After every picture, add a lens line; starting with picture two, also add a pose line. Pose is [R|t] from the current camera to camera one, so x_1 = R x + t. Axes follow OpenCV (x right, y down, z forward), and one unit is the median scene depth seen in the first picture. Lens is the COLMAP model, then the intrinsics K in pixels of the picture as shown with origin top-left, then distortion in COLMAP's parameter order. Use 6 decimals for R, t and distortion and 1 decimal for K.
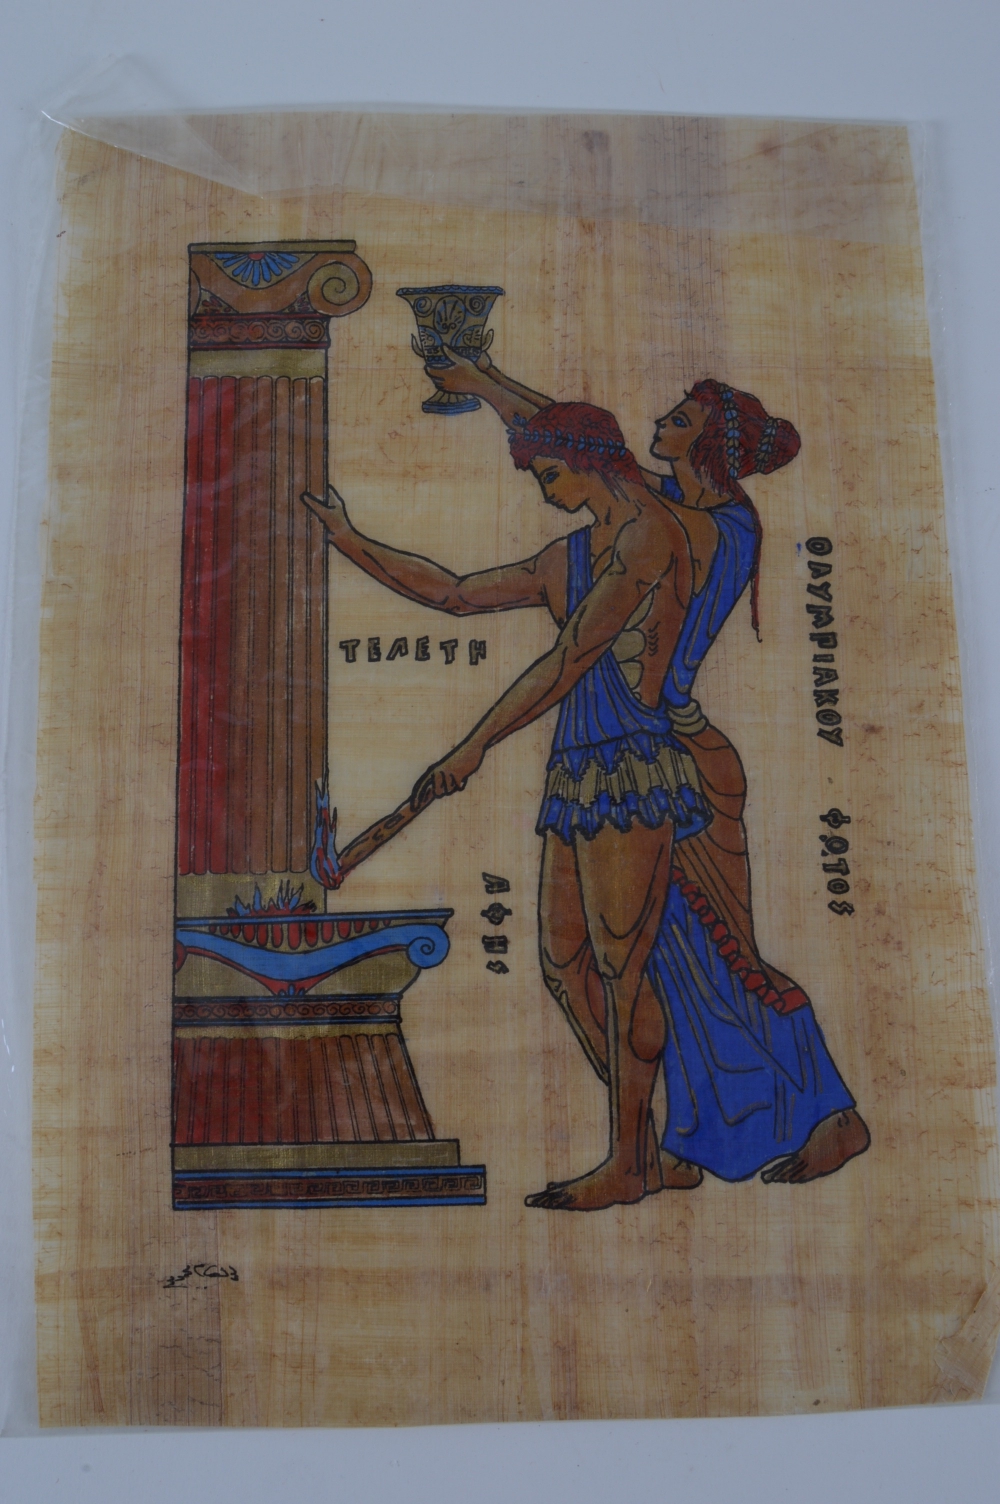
lens RADIAL K [[1602.0, 0, 500.0], [0, 1602.0, 752.0], [0, 0, 1]] dist [-0.089407, 0.007643]
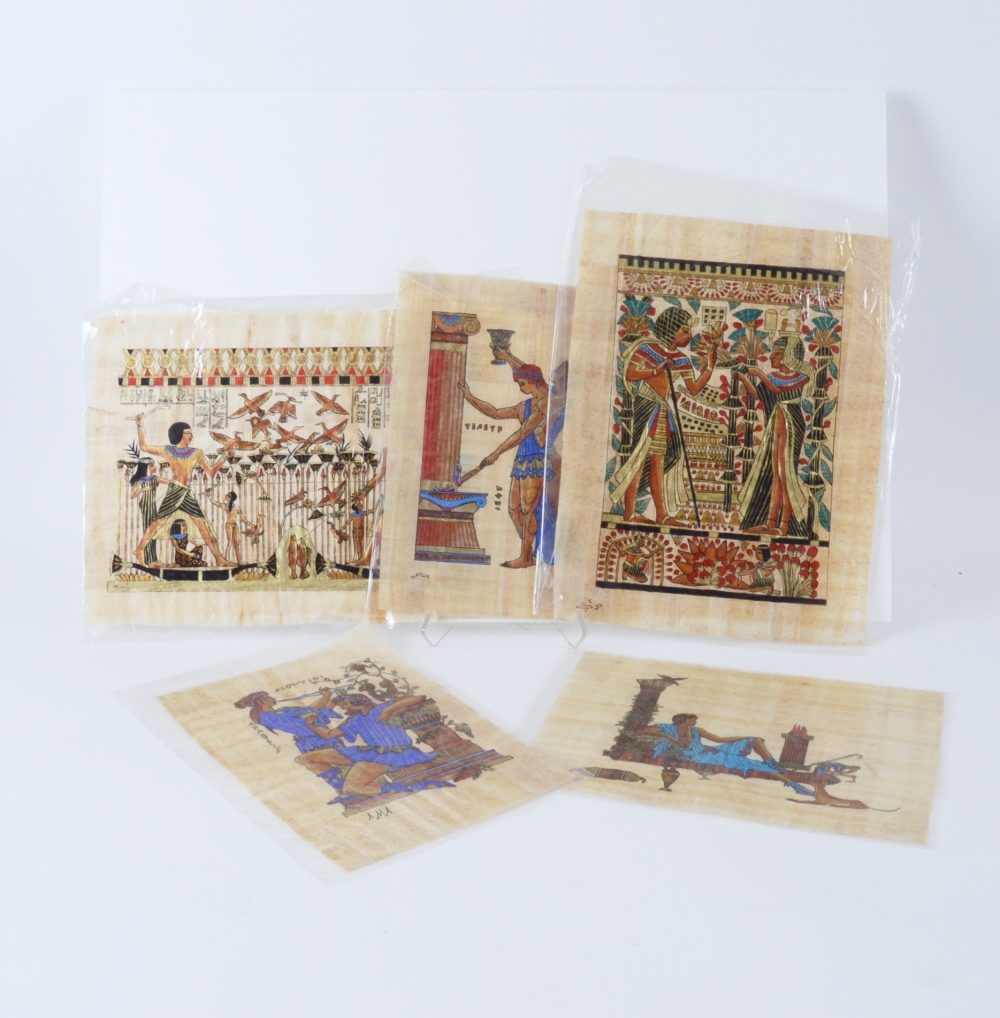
lens RADIAL K [[1762.9, 0, 500.0], [0, 1762.9, 509.0], [0, 0, 1]] dist [-0.041770, 0.002557]
pose [[0.994856, 0.089964, -0.046561, 0.206860], [-0.077508, 0.971978, 0.221927, -0.837054], [0.065222, -0.217177, 0.973951, -3.277485]]
